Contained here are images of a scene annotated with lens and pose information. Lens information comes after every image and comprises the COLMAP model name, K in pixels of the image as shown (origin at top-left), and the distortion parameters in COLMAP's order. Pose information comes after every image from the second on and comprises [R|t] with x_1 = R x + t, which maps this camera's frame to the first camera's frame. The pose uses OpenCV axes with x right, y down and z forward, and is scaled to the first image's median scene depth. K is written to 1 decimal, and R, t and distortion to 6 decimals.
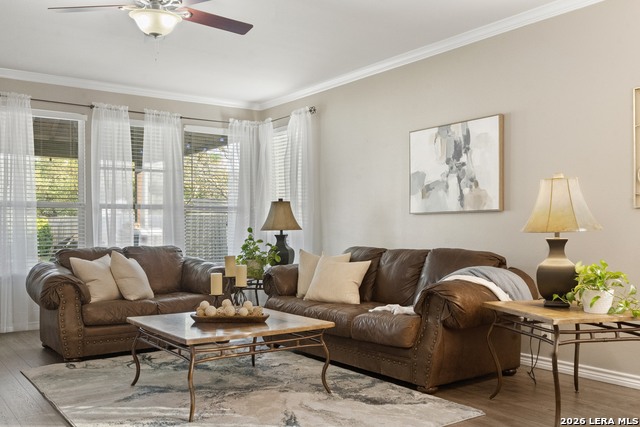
lens RADIAL K [[600.3, 0, 320.7], [0, 600.3, 246.9], [0, 0, 1]] dist [0.003479, 0.002973]
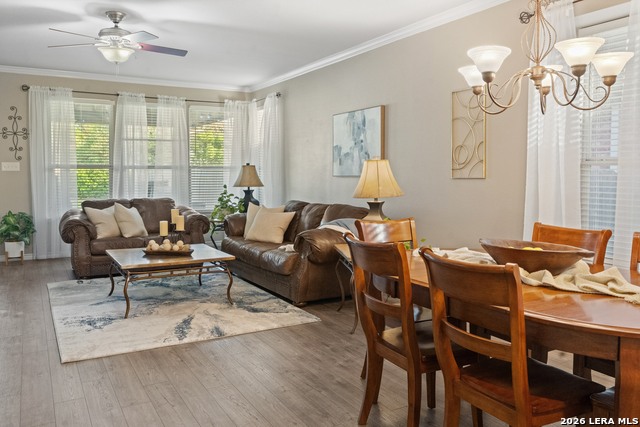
lens RADIAL K [[521.6, 0, 321.5], [0, 521.6, 200.5], [0, 0, 1]] dist [0.002042, 0.000145]
pose [[0.994176, 0.009558, -0.107344, 0.273770], [-0.007090, 0.999702, 0.023342, -0.030971], [0.107536, -0.022445, 0.993948, -0.177568]]
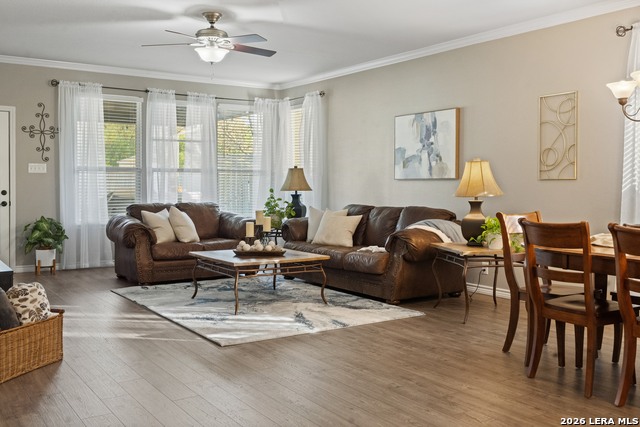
lens RADIAL K [[635.4, 0, 320.0], [0, 635.4, 213.5], [0, 0, 1]] dist [0.001129, 0.007177]
pose [[0.999404, 0.008969, -0.033329, 0.037170], [-0.008374, 0.999804, 0.017955, -0.005282], [0.033484, -0.017665, 0.999283, -0.422060]]
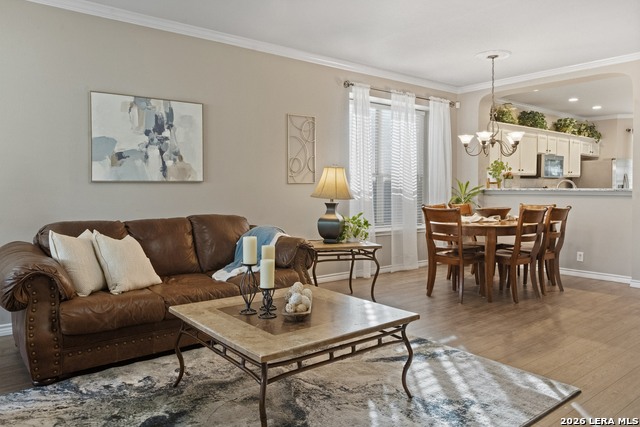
lens RADIAL K [[460.1, 0, 319.5], [0, 460.1, 204.1], [0, 0, 1]] dist [0.000060, 0.000479]
pose [[-0.058974, -0.034369, 0.997668, -0.622357], [0.029168, 0.998921, 0.036136, -0.039788], [-0.997833, 0.031231, -0.057908, 0.769393]]
